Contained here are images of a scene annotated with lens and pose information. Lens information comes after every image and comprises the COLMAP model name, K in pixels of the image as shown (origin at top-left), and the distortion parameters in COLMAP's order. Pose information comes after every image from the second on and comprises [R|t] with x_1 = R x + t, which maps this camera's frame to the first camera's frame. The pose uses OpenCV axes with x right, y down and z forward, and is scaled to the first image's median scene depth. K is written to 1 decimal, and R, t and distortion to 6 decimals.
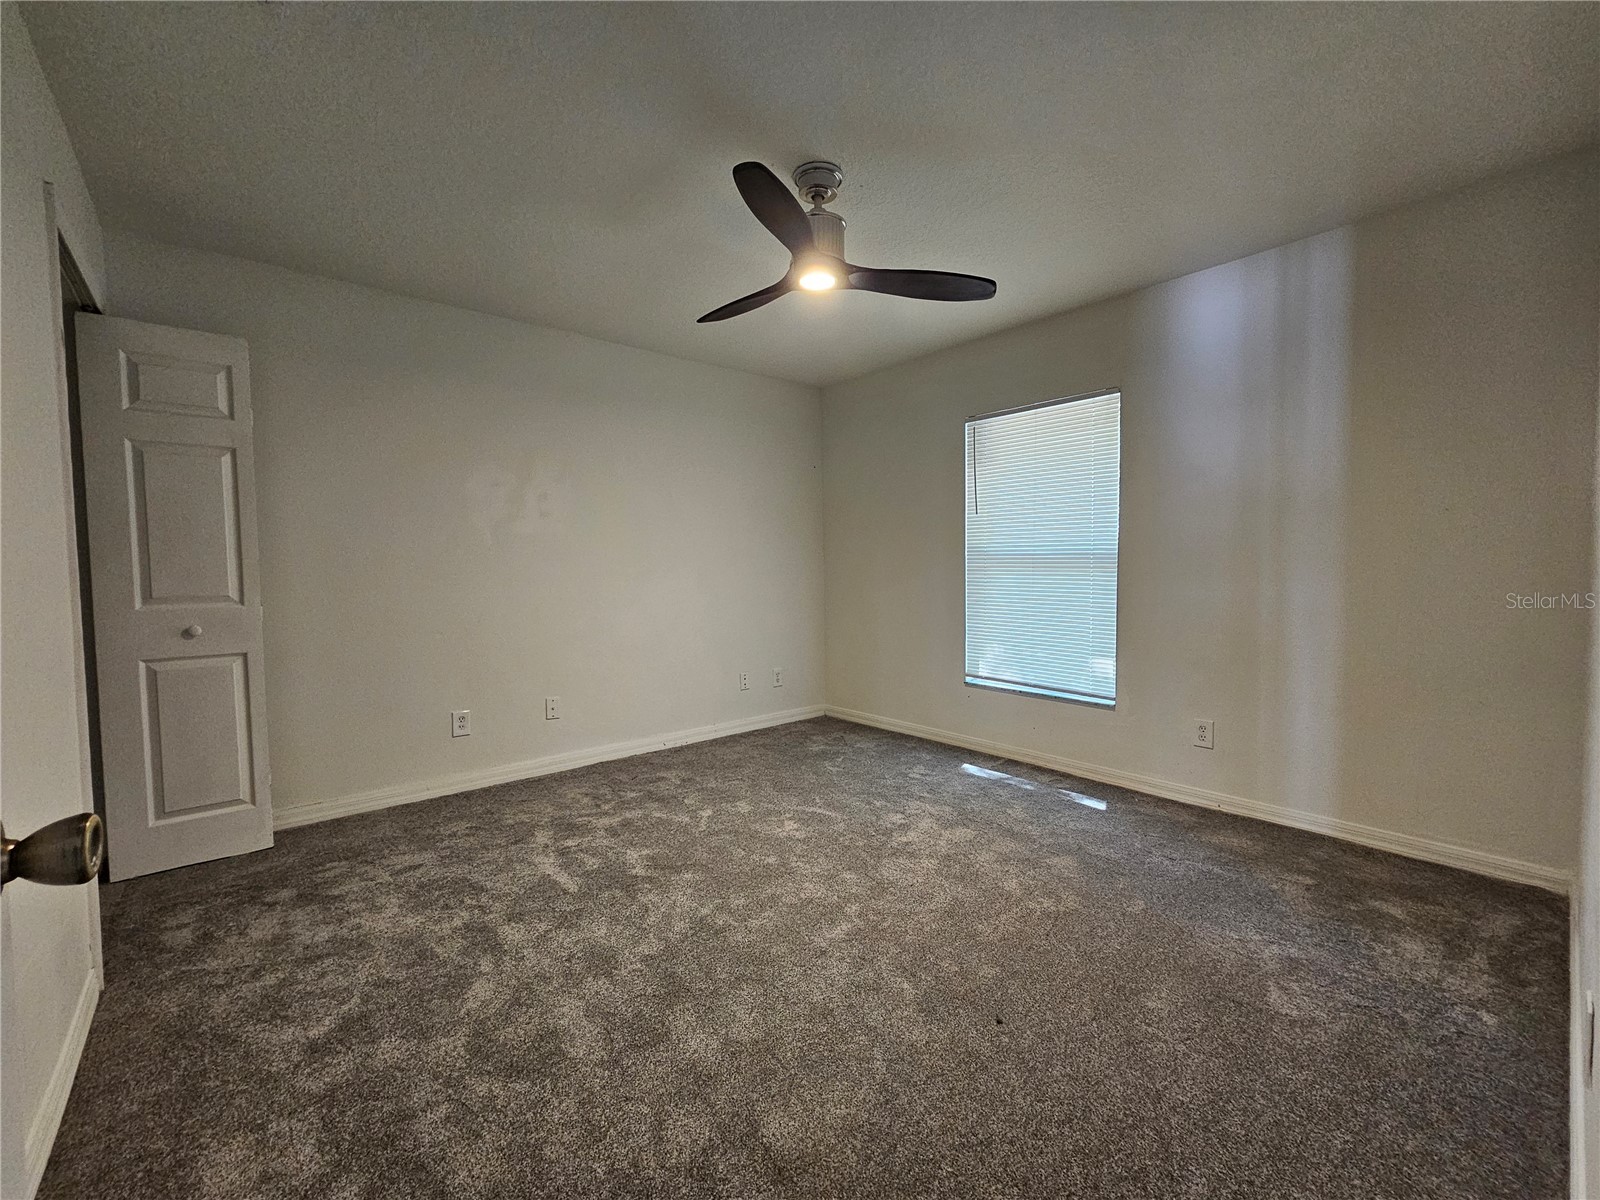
lens RADIAL K [[659.2, 0, 795.7], [0, 659.2, 601.0], [0, 0, 1]] dist [-0.000792, -0.000293]
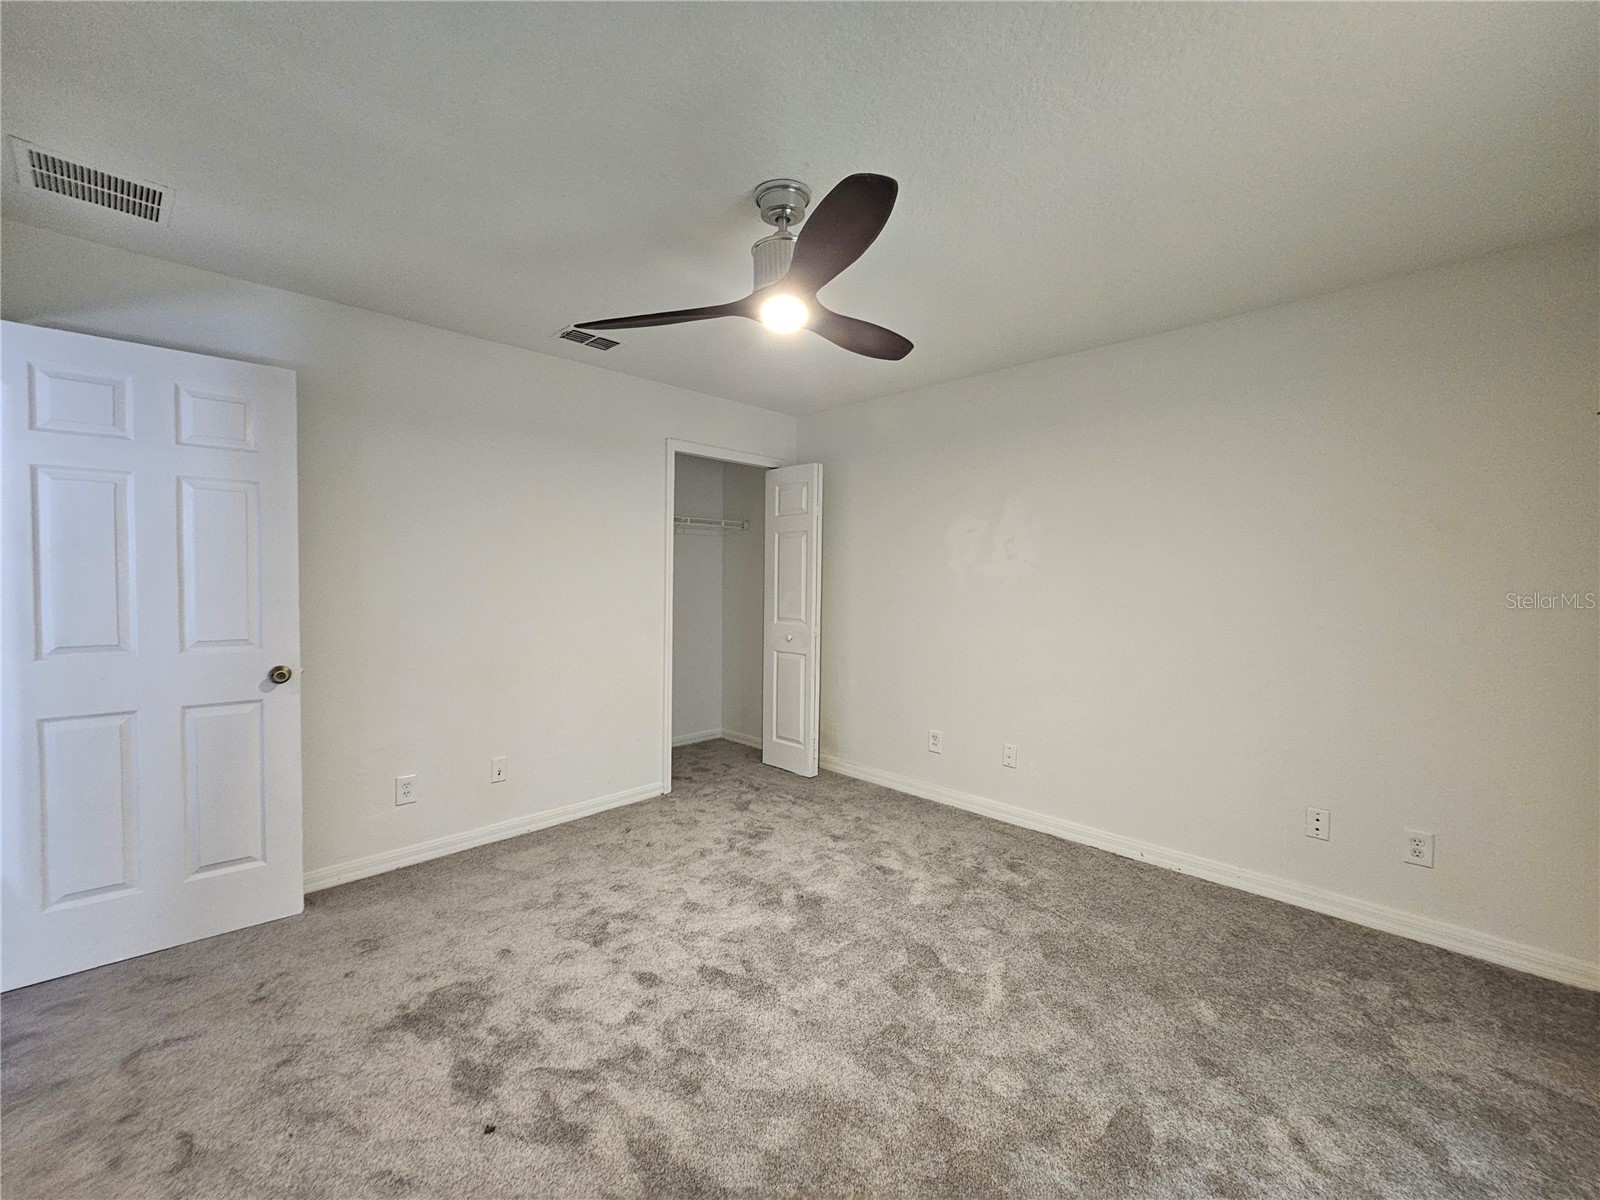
lens RADIAL K [[659.2, 0, 795.7], [0, 659.2, 601.0], [0, 0, 1]] dist [-0.000792, -0.000293]
pose [[0.063697, 0.048457, -0.996792, 0.808981], [-0.056503, 0.997393, 0.044876, -0.128649], [0.996368, 0.053463, 0.066269, 0.868536]]
